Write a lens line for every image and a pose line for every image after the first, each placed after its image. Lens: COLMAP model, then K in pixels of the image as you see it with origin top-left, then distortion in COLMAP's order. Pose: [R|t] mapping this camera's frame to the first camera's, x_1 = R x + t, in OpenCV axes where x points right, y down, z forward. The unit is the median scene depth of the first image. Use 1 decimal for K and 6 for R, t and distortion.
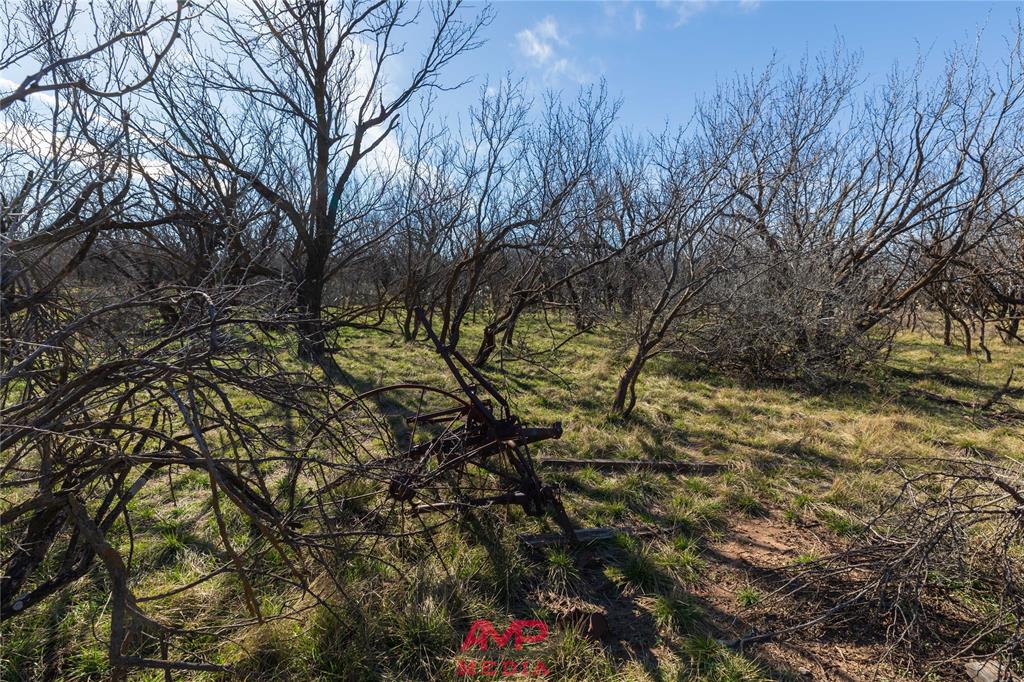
lens RADIAL K [[455.5, 0, 515.8], [0, 455.5, 341.9], [0, 0, 1]] dist [0.000355, -0.001045]
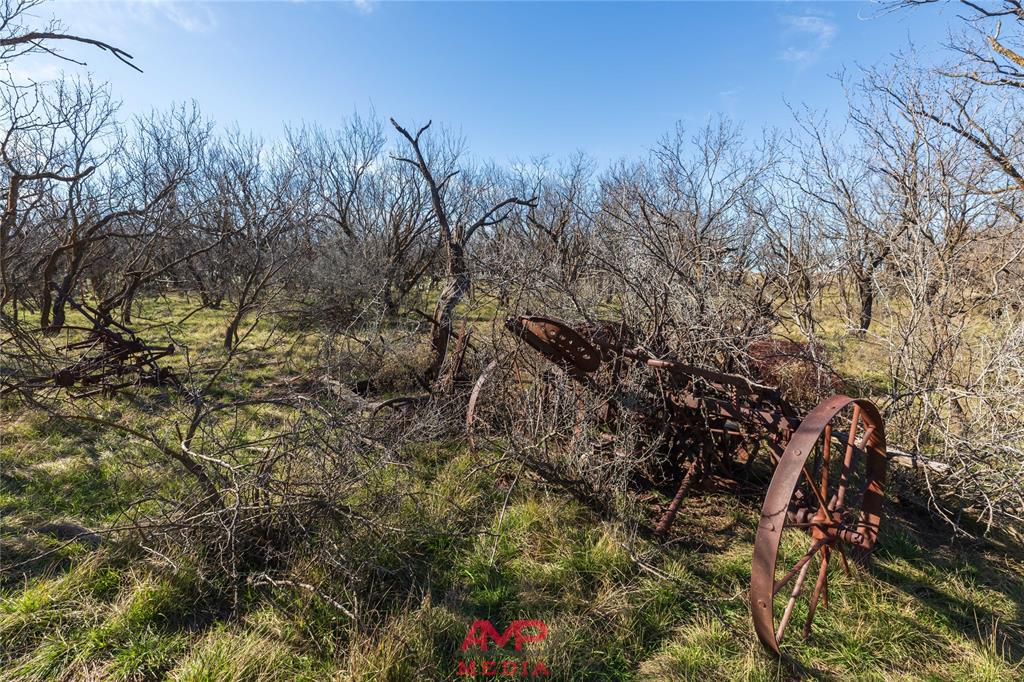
lens RADIAL K [[455.5, 0, 515.8], [0, 455.5, 341.9], [0, 0, 1]] dist [0.000355, -0.001045]
pose [[0.762963, -0.118268, 0.635531, -0.003871], [0.092212, 0.992980, 0.074085, 0.063169], [-0.639831, 0.002080, 0.768513, -0.492583]]
